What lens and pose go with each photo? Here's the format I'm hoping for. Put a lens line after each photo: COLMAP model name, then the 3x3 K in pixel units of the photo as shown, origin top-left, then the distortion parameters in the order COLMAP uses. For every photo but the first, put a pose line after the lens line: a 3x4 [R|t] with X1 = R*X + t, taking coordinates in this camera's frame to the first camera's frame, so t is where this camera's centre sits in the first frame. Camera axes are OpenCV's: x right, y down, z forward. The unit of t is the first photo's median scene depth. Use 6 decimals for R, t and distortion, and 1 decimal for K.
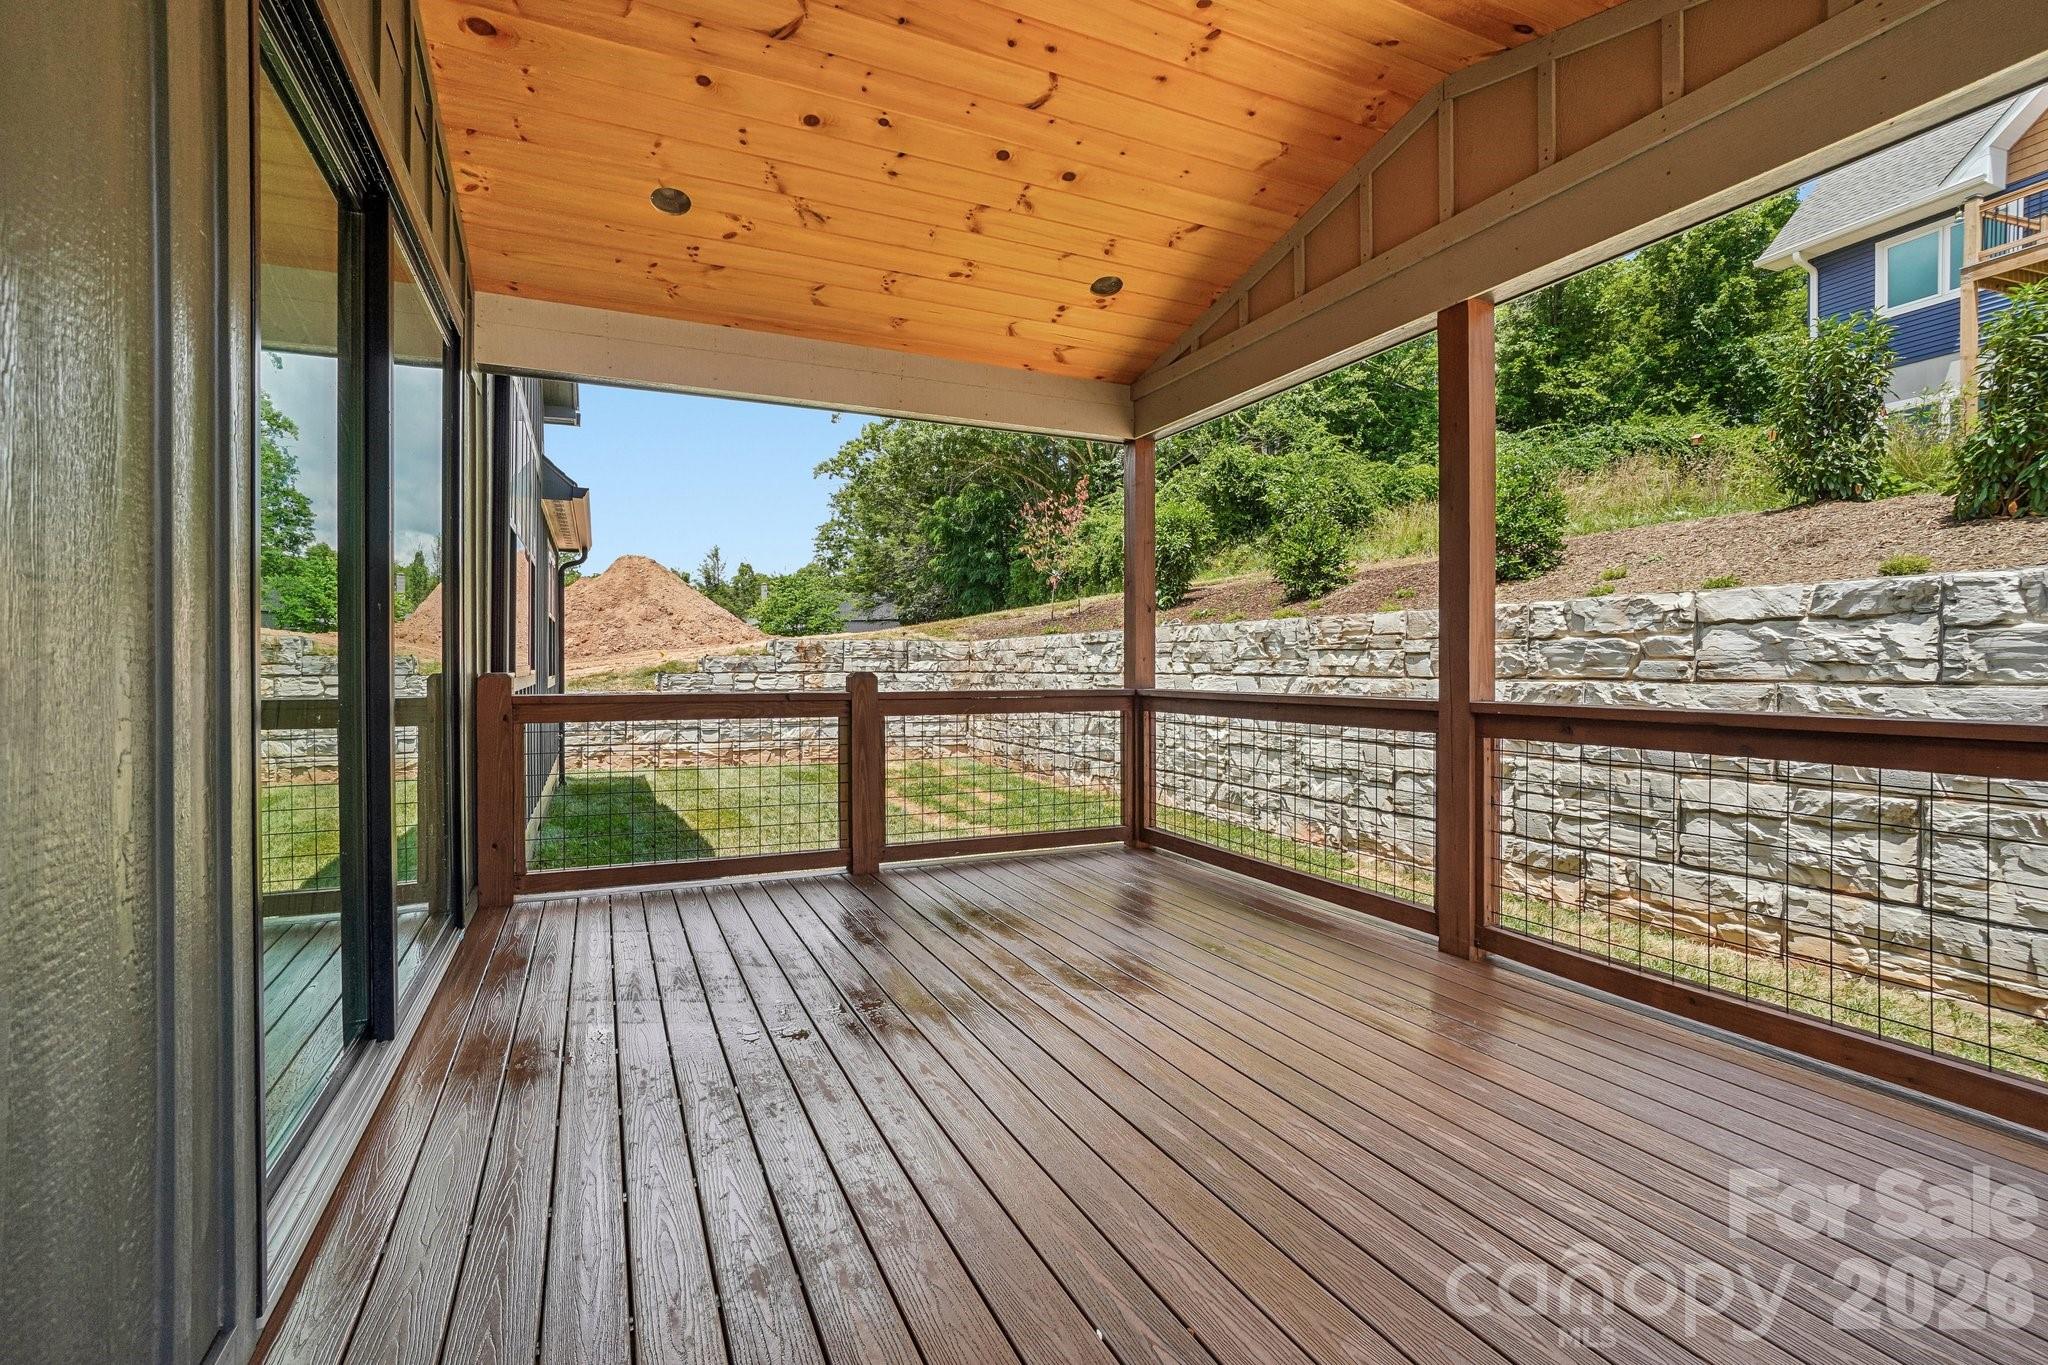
lens RADIAL K [[928.7, 0, 1023.3], [0, 928.7, 676.9], [0, 0, 1]] dist [-0.011598, -0.000231]
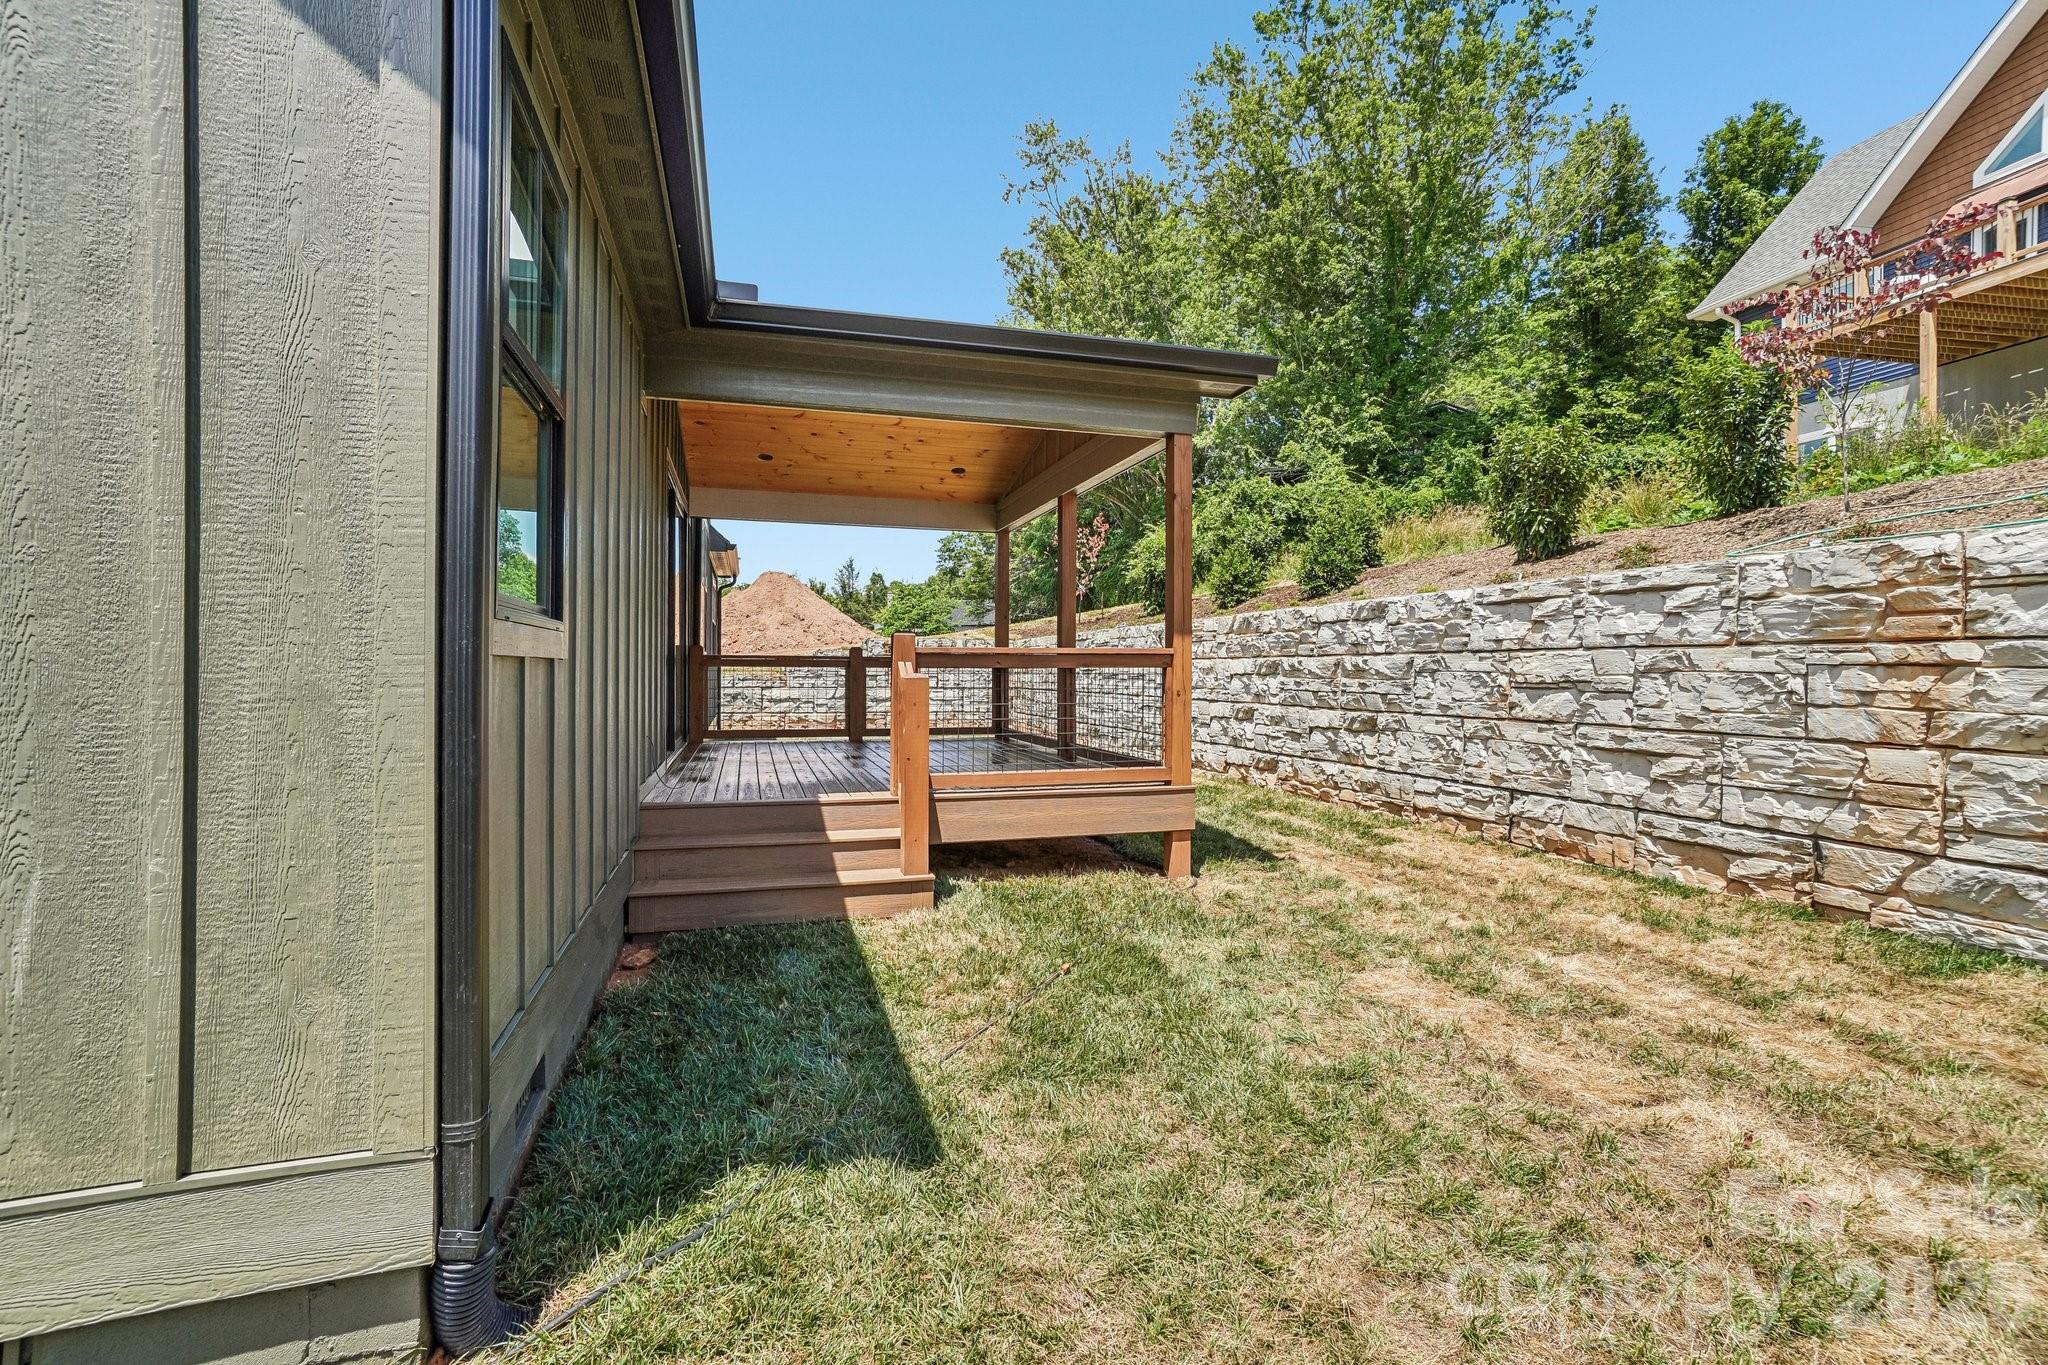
lens RADIAL K [[928.7, 0, 1025.7], [0, 928.7, 677.1], [0, 0, 1]] dist [-0.011598, -0.000231]
pose [[0.990139, 0.005700, -0.139973, 0.275184], [-0.006430, 0.999968, -0.004760, 0.038268], [0.139942, 0.005613, 0.990144, -0.568058]]
